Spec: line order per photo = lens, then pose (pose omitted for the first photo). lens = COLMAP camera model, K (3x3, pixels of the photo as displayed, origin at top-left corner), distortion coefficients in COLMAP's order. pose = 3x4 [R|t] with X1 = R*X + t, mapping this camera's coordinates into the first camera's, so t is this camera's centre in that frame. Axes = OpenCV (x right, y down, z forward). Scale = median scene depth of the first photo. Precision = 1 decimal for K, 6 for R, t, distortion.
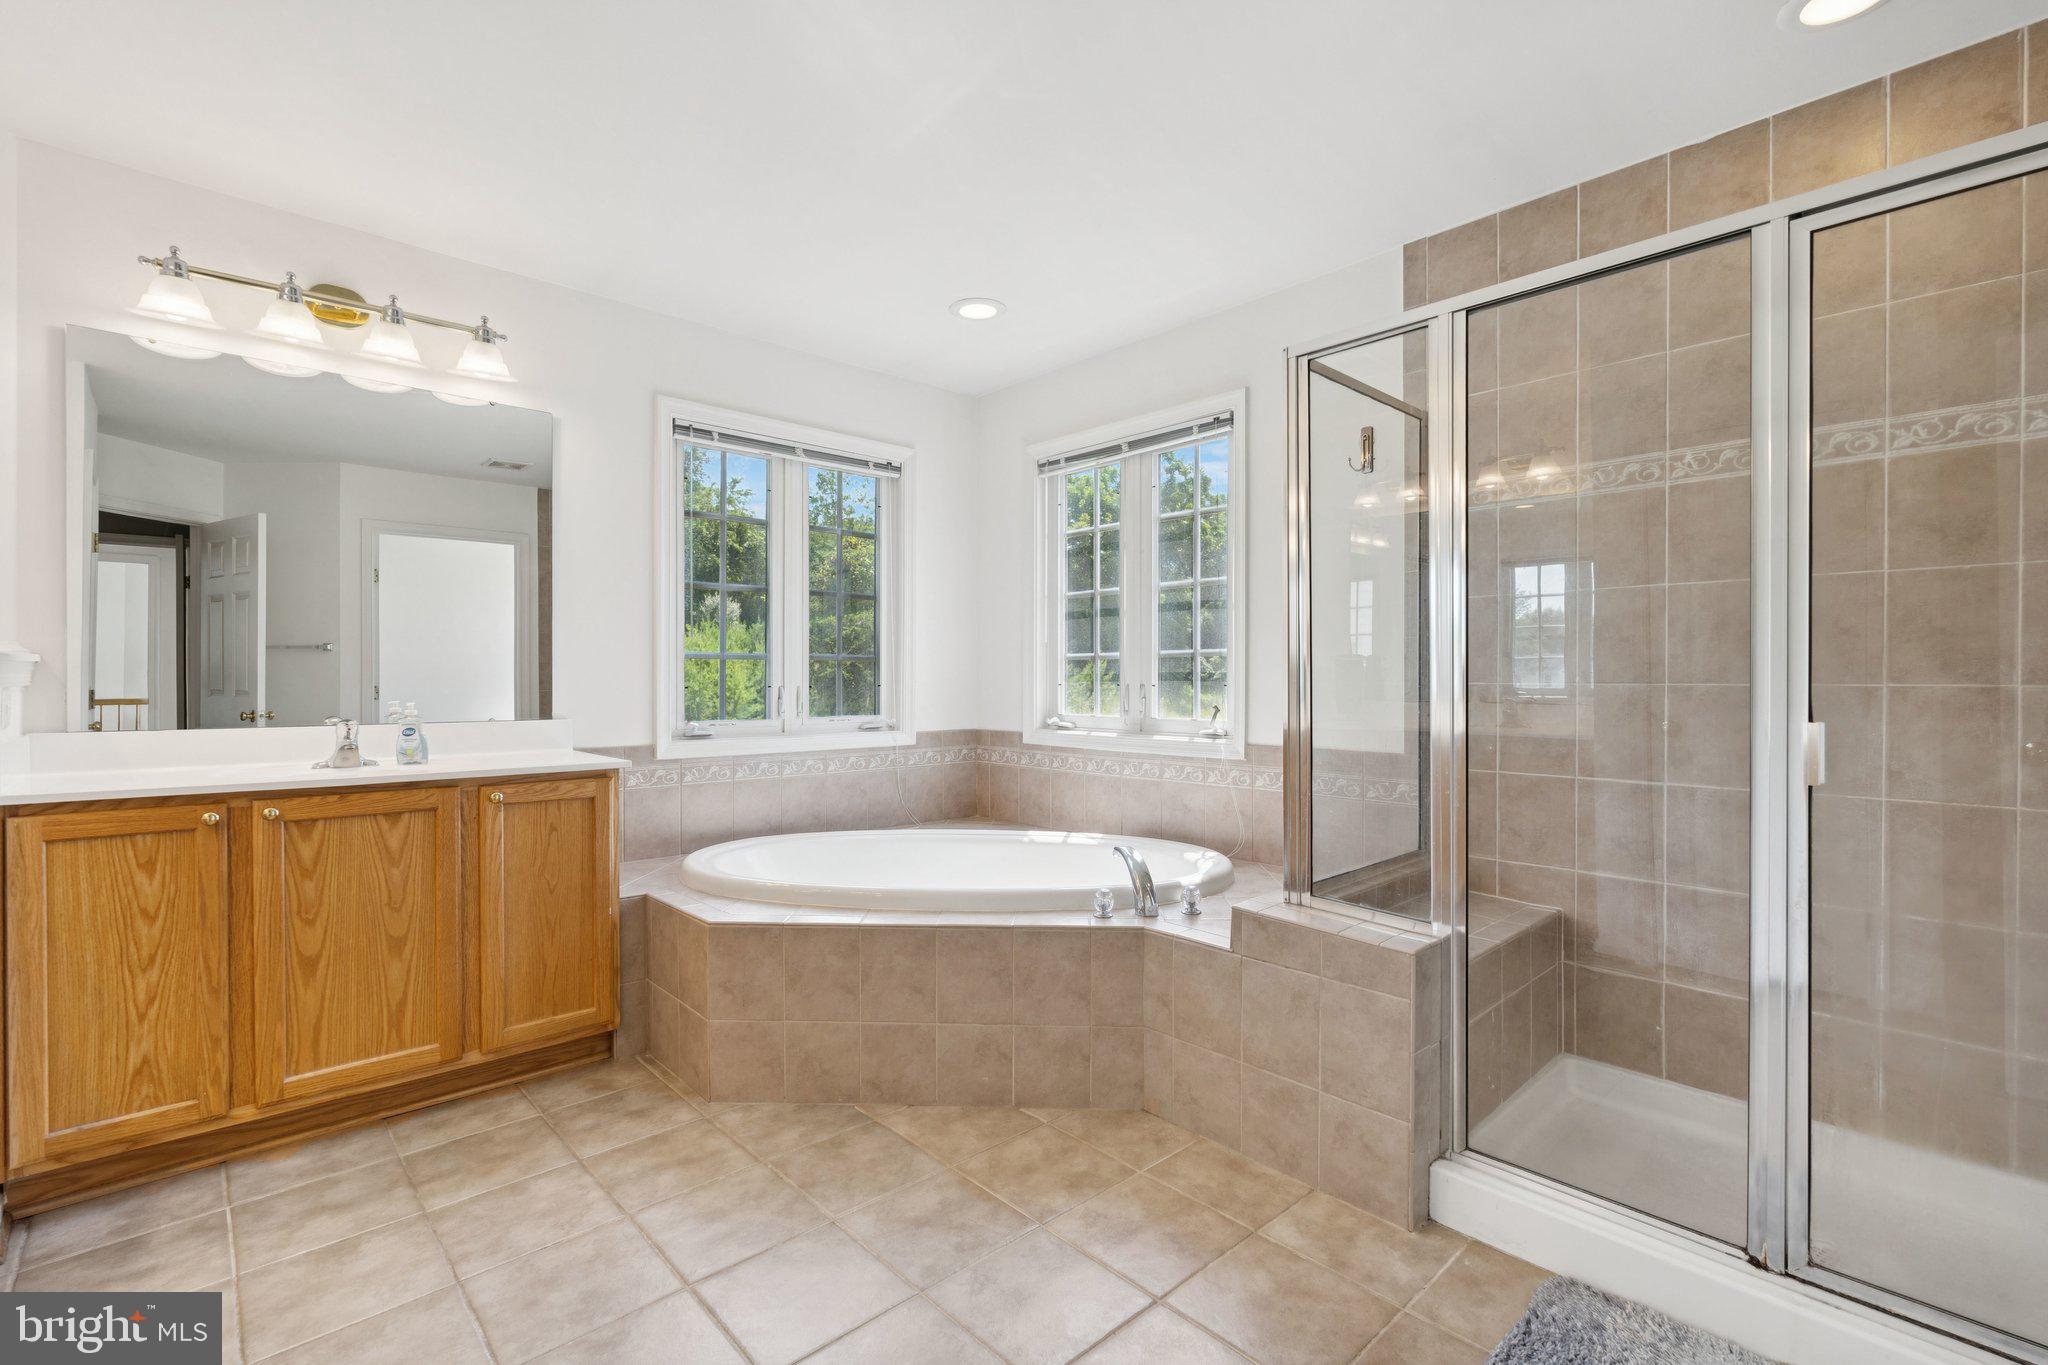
lens RADIAL K [[918.9, 0, 1000.1], [0, 918.9, 682.2], [0, 0, 1]] dist [0.002374, 0.000874]
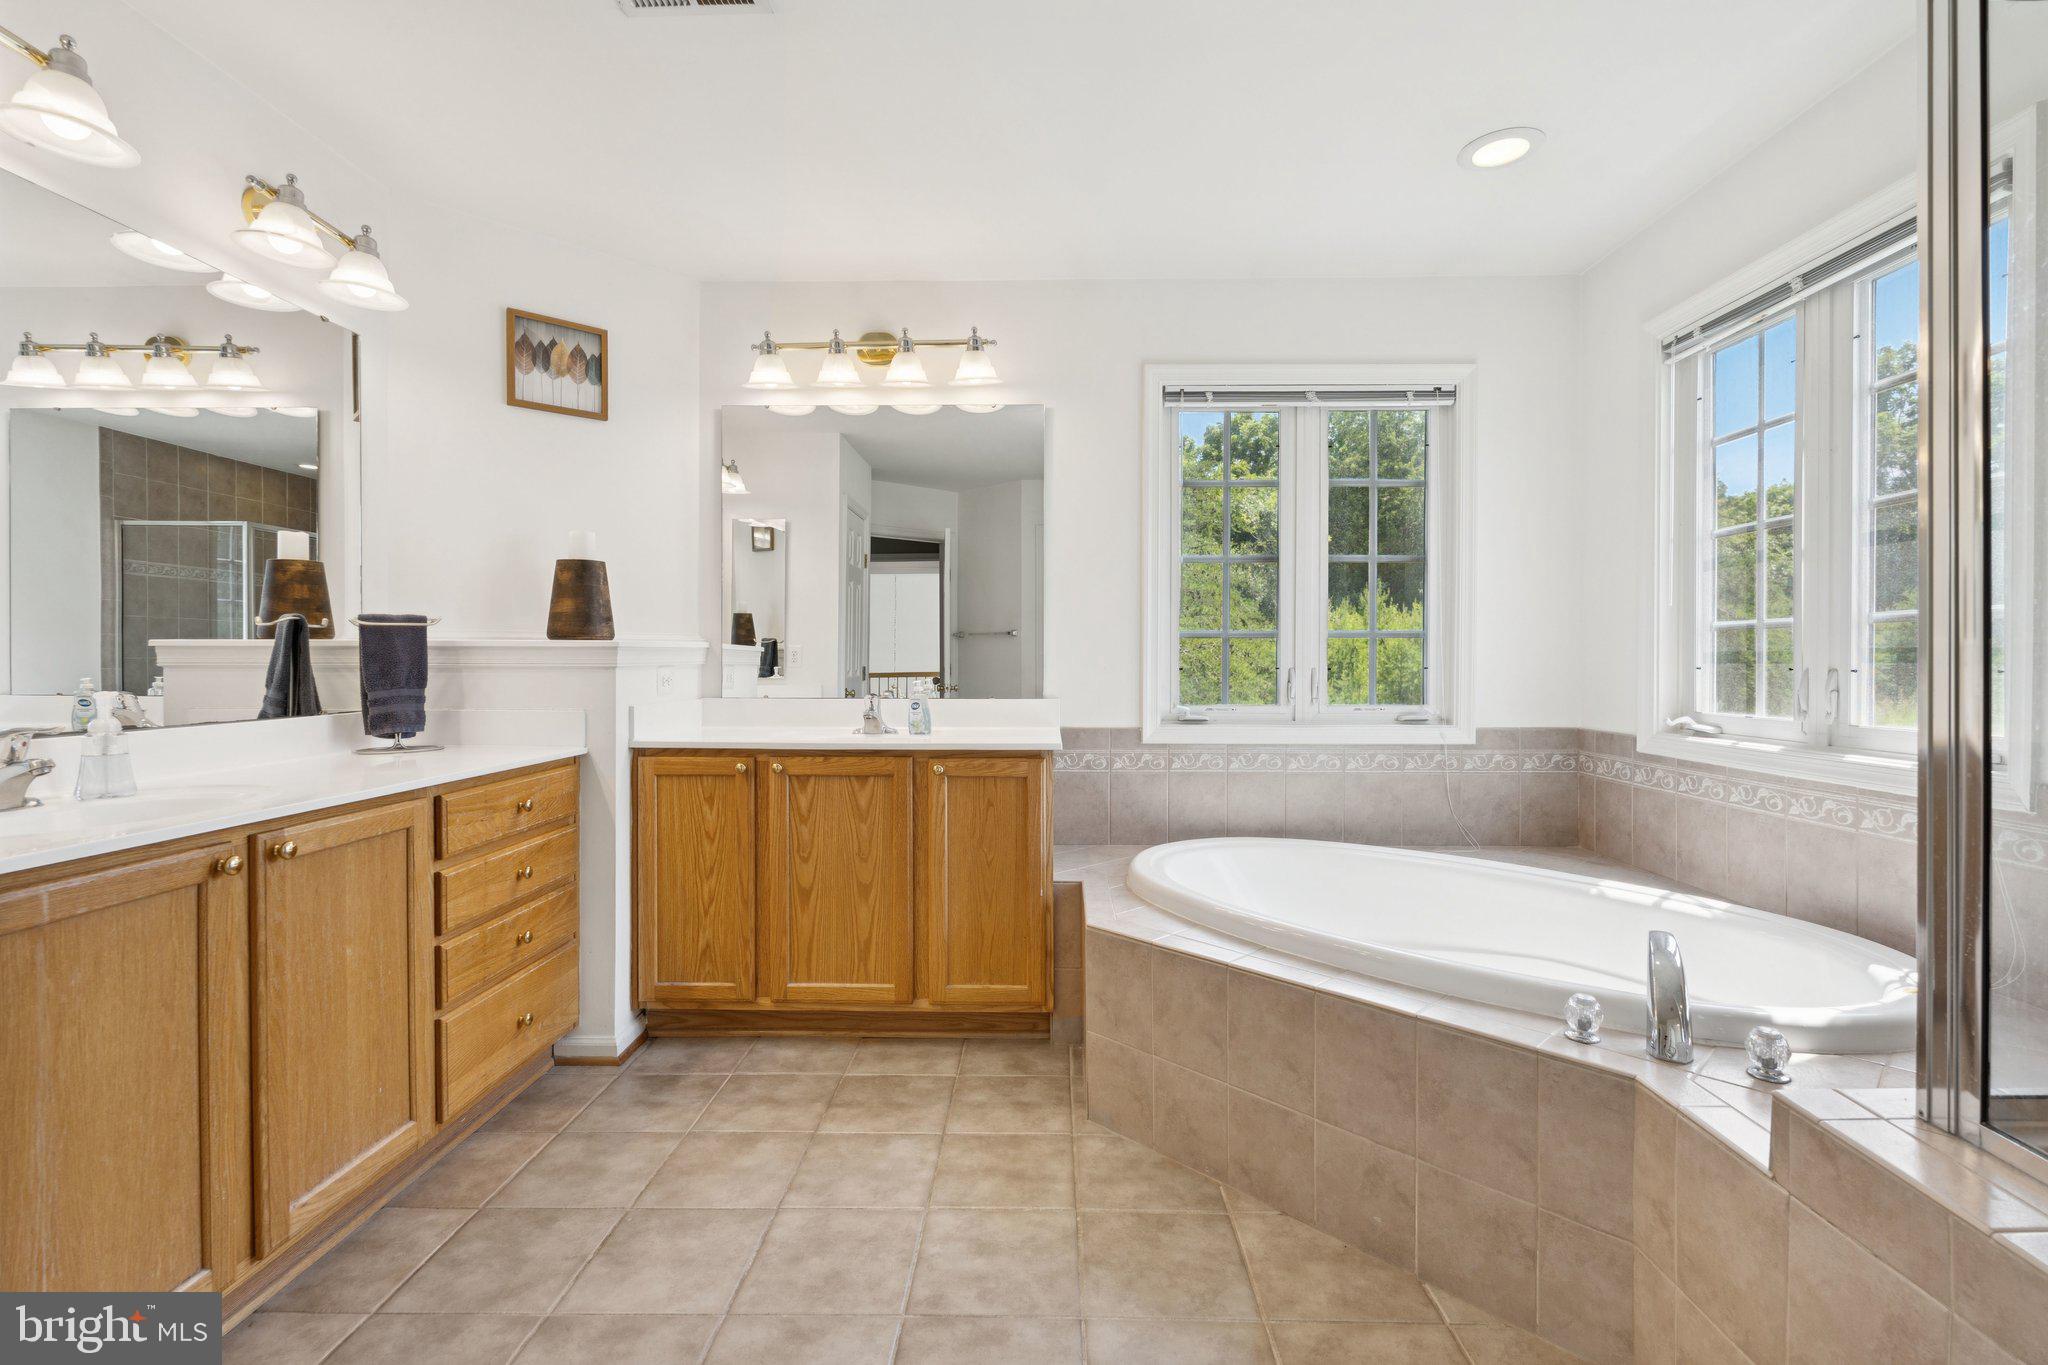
lens RADIAL K [[918.9, 0, 1031.4], [0, 918.9, 664.8], [0, 0, 1]] dist [0.002374, 0.000874]
pose [[0.729882, 0.004473, -0.683558, 0.271924], [-0.002246, 0.999989, 0.004146, -0.002549], [0.683569, -0.001491, 0.729884, 0.290051]]
